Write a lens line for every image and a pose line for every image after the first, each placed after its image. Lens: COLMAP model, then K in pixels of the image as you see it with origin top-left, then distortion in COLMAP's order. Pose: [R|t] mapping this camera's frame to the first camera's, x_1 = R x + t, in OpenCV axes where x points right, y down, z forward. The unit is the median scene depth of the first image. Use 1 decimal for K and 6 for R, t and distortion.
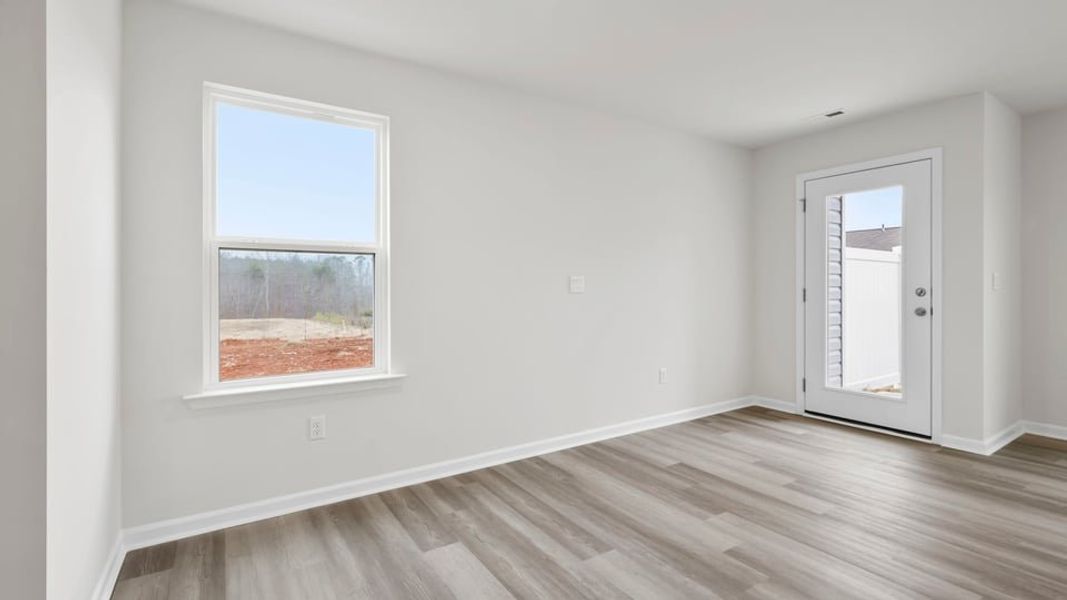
lens RADIAL K [[491.2, 0, 531.0], [0, 491.2, 285.4], [0, 0, 1]] dist [-0.000125, 0.000196]
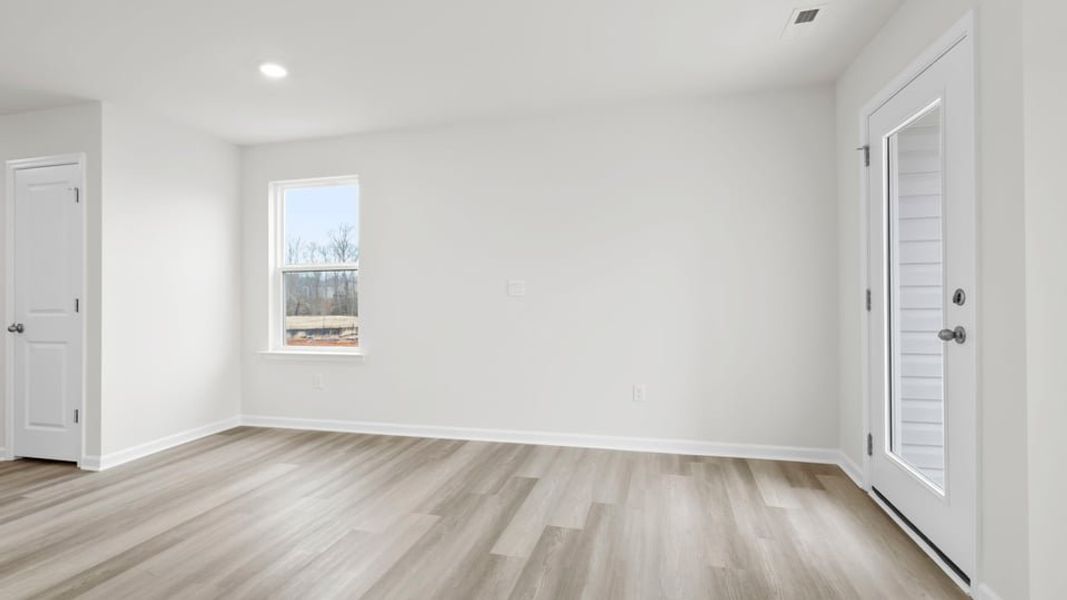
lens RADIAL K [[491.2, 0, 531.0], [0, 491.2, 285.4], [0, 0, 1]] dist [-0.000125, 0.000196]
pose [[0.670681, -0.013755, -0.741618, 0.939327], [0.014466, 0.999880, -0.005464, -0.001994], [0.741605, -0.007063, 0.670800, 0.344071]]
